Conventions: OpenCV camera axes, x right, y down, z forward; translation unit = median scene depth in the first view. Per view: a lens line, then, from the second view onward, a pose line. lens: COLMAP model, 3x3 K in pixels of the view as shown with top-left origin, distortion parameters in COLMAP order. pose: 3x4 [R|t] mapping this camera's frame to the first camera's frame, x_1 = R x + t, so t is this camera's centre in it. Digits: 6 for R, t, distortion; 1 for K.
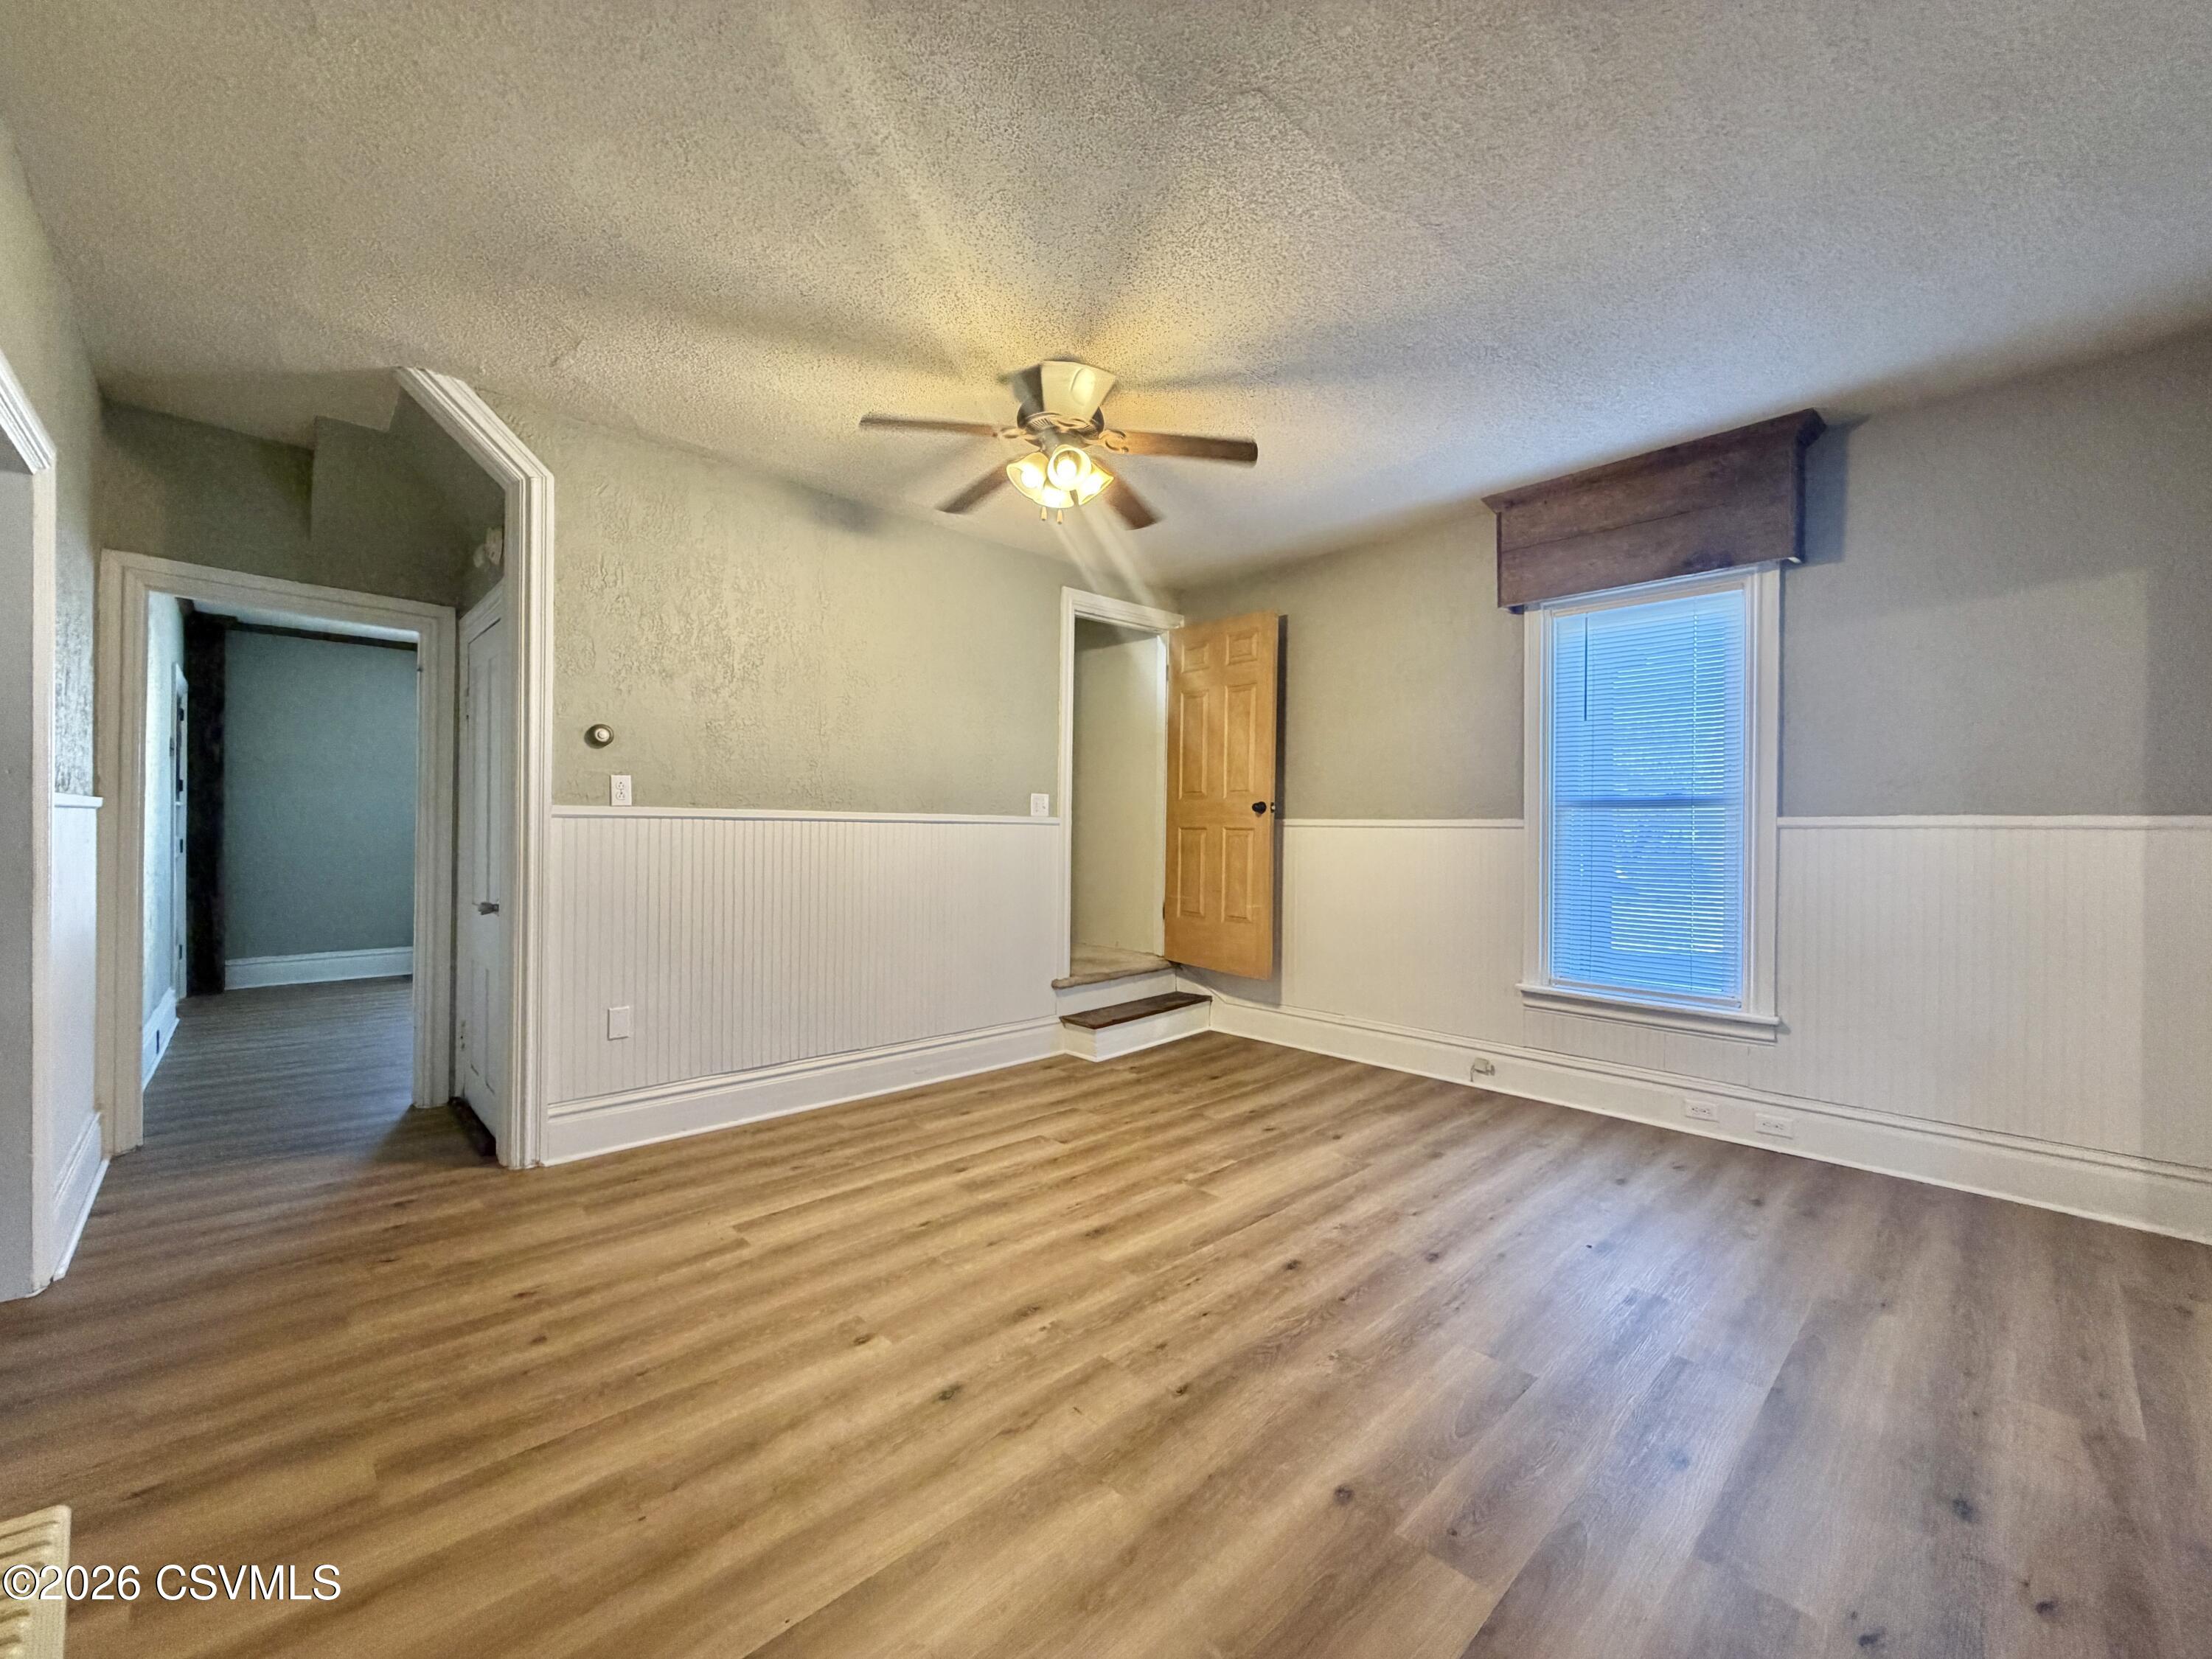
lens RADIAL K [[887.4, 0, 1096.1], [0, 887.4, 835.1], [0, 0, 1]] dist [0.000674, -0.000072]
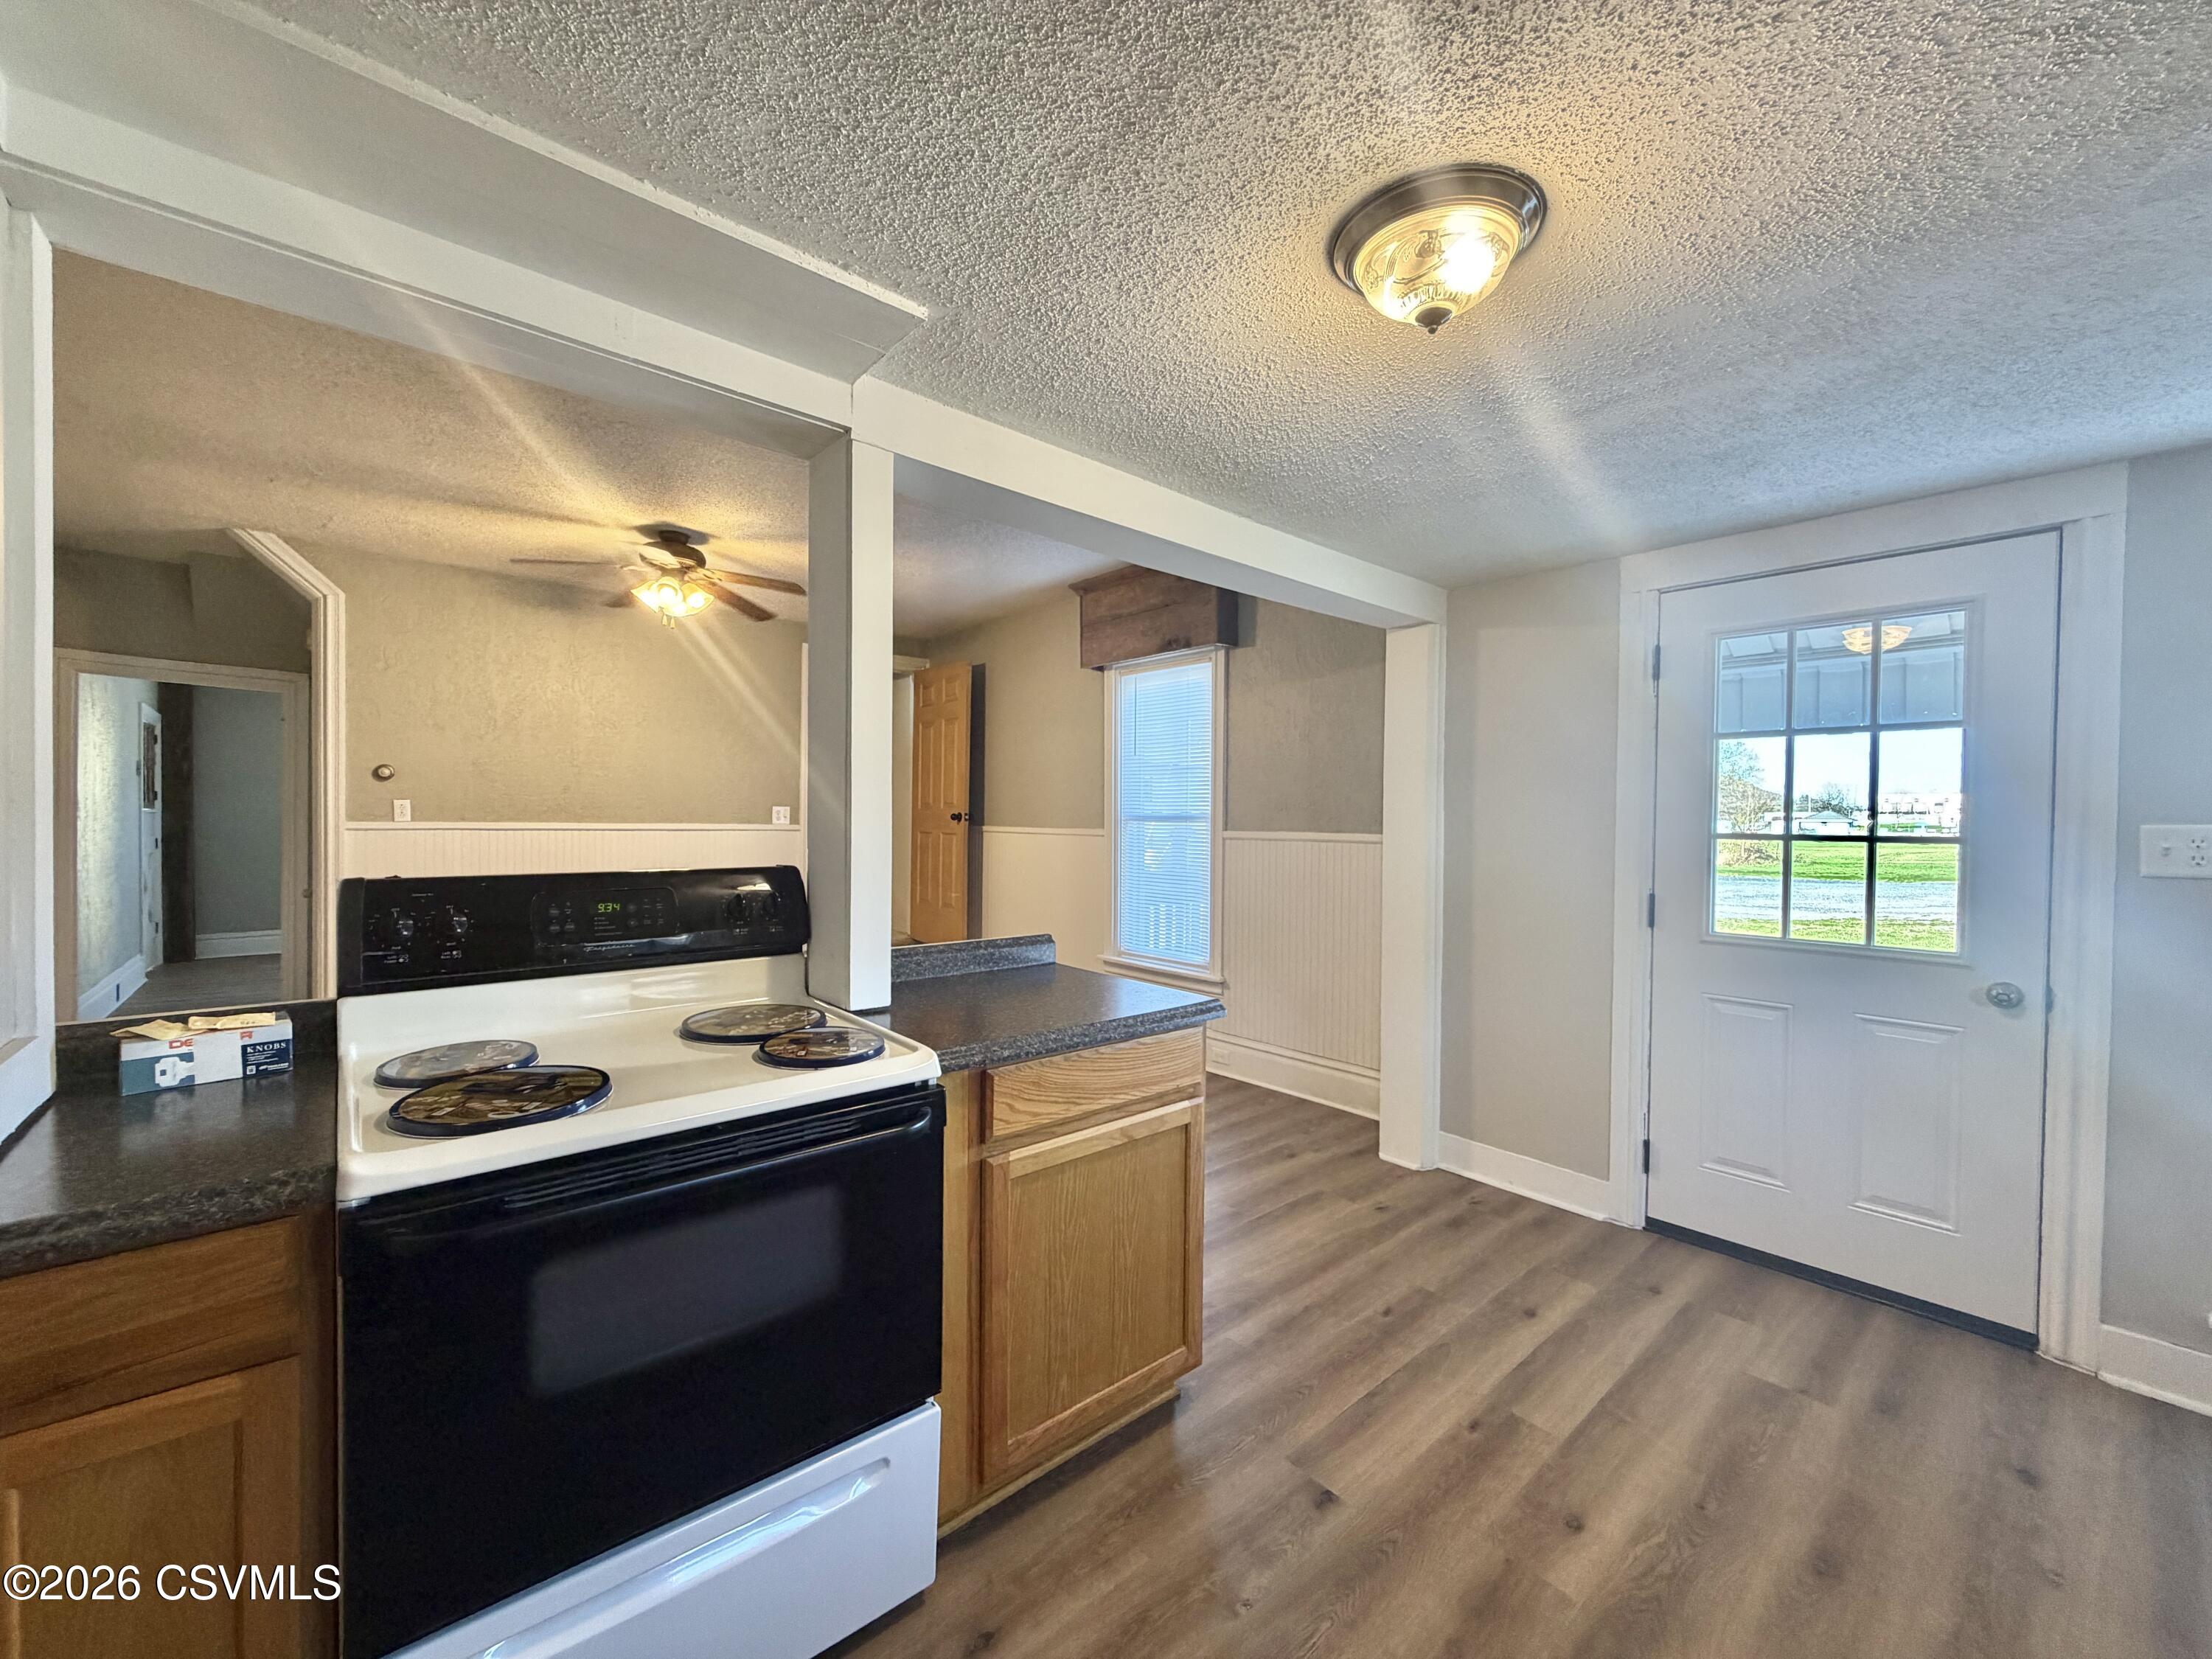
lens RADIAL K [[882.0, 0, 1098.5], [0, 882.0, 831.4], [0, 0, 1]] dist [-0.001153, 0.000553]
pose [[0.999395, 0.001811, -0.034742, 0.661129], [-0.001511, 0.999962, 0.008641, -0.032698], [0.034756, -0.008584, 0.999359, -0.388601]]
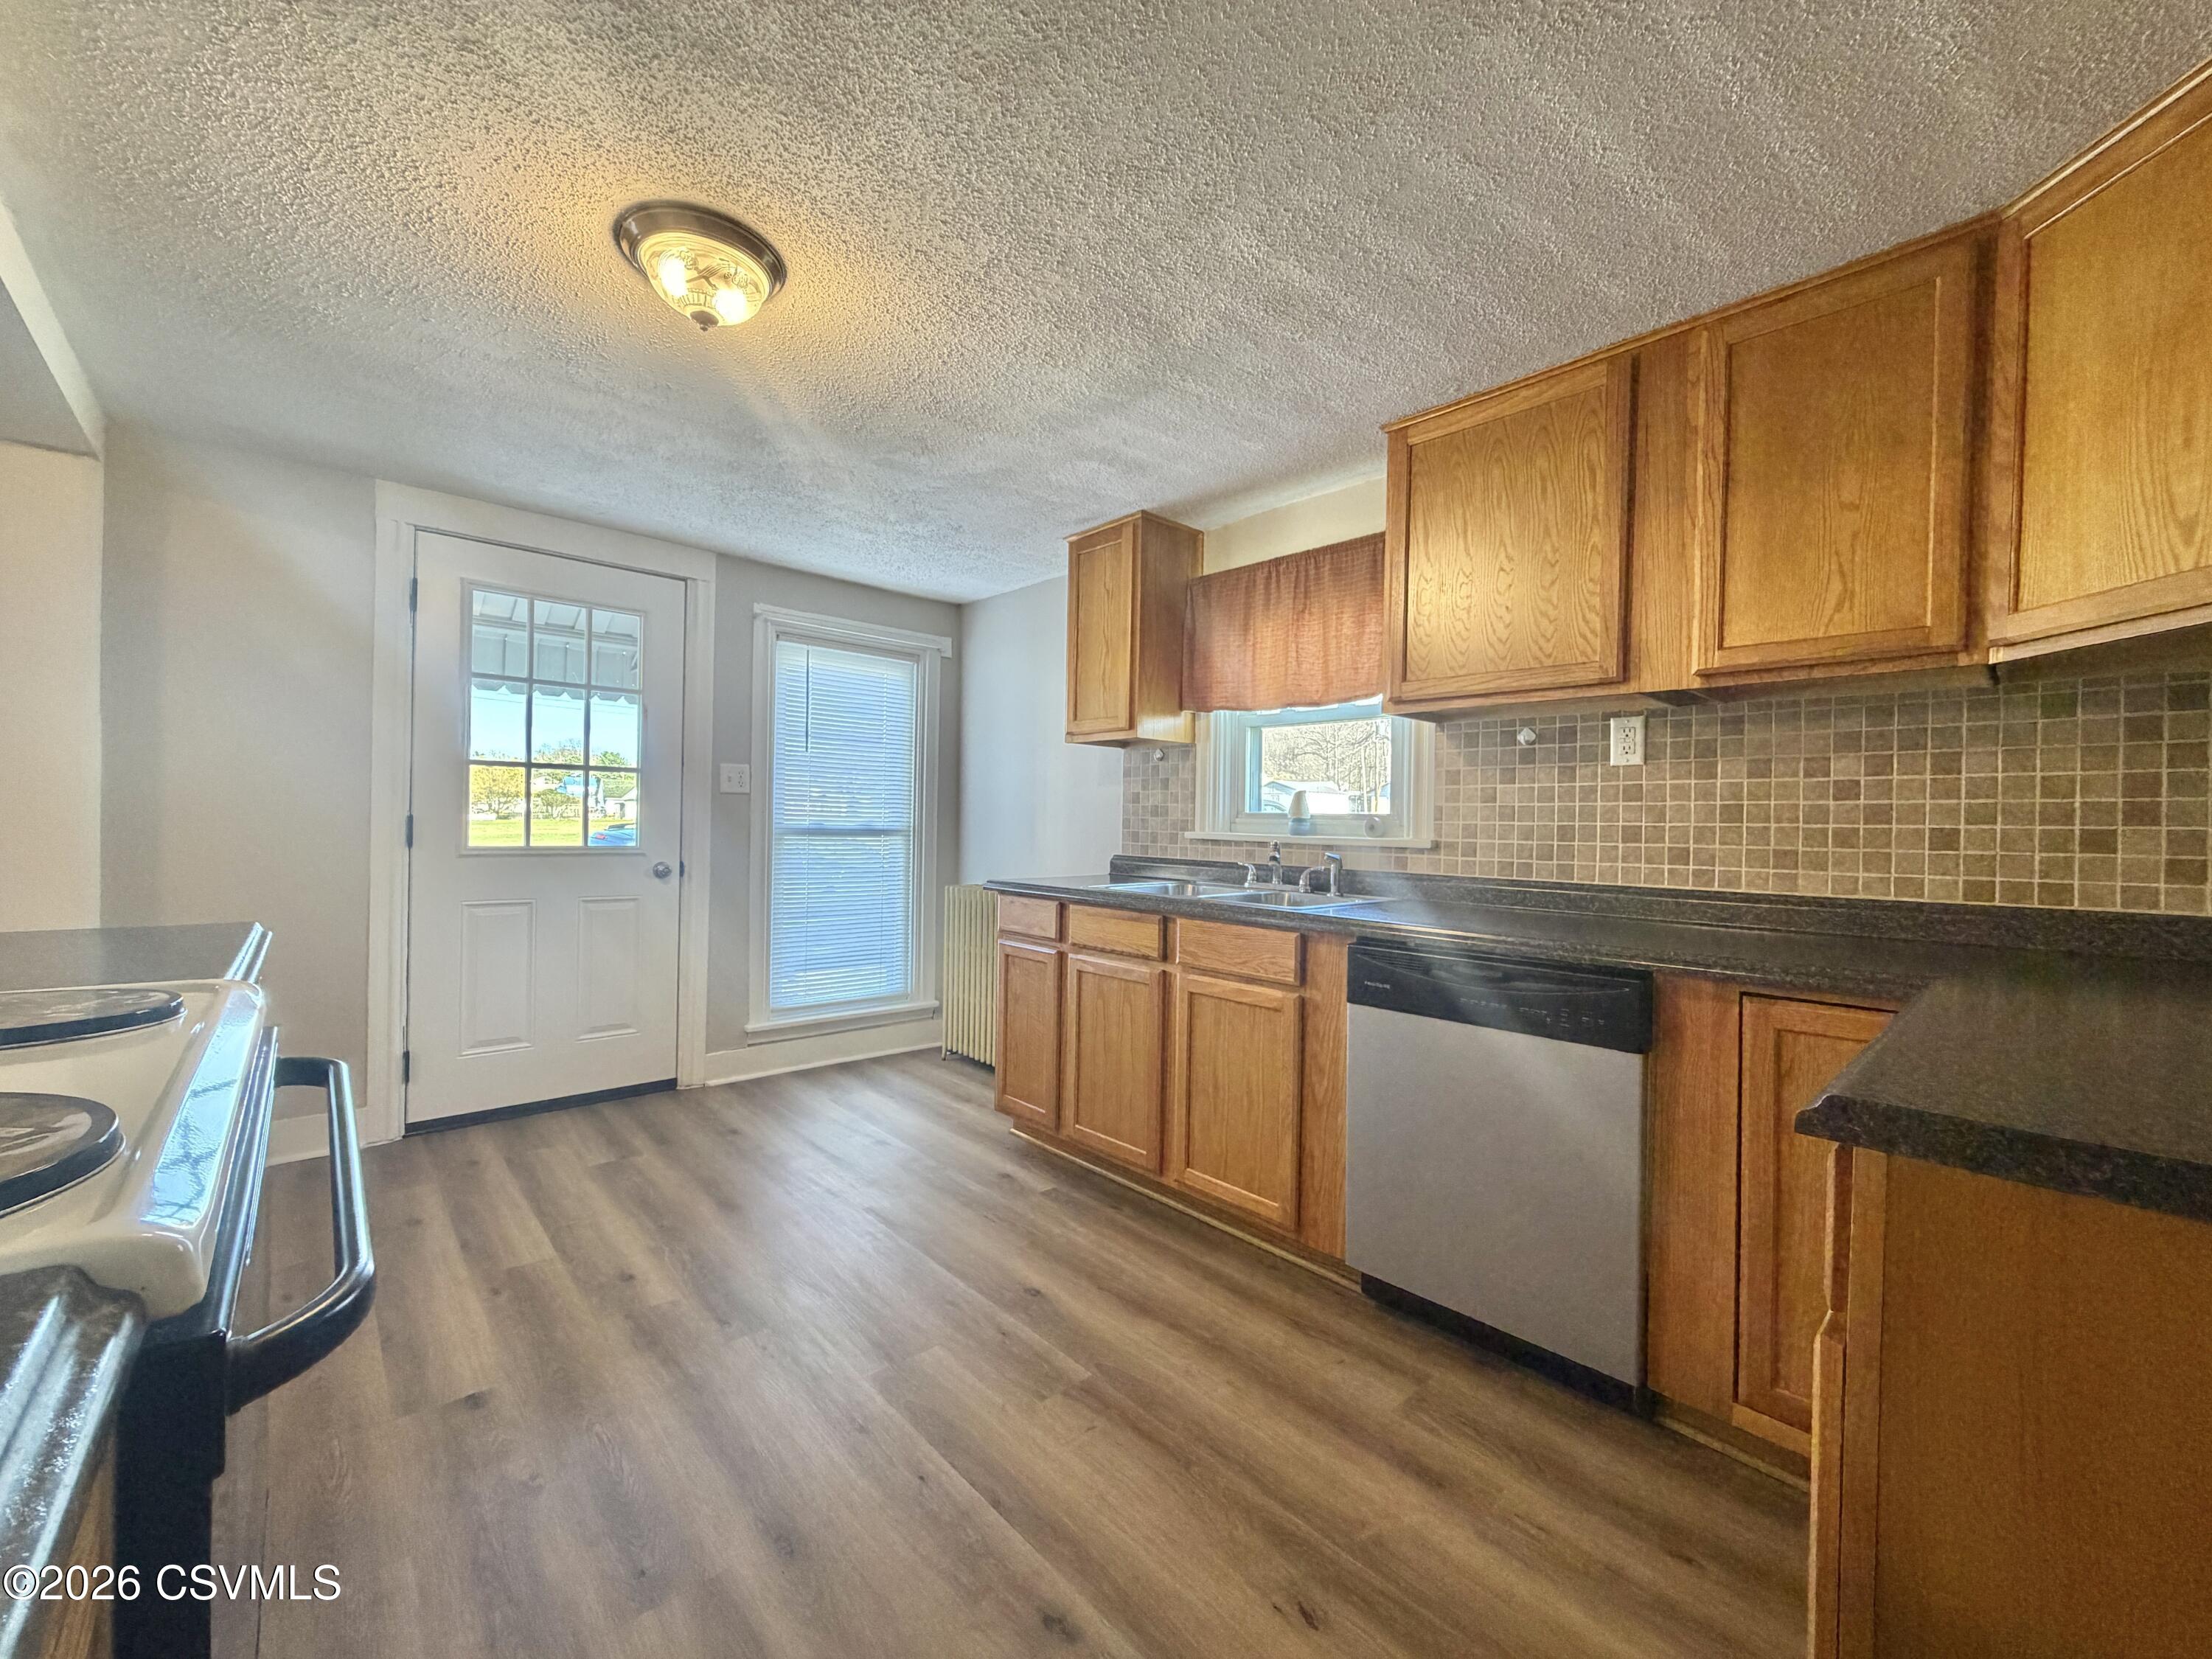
lens RADIAL K [[882.0, 0, 1098.5], [0, 882.0, 831.4], [0, 0, 1]] dist [-0.001153, 0.000553]
pose [[0.013210, -0.017207, 0.999765, 0.264139], [-0.013490, 0.999758, 0.017385, 0.028898], [-0.999822, -0.013716, 0.012975, -0.218555]]
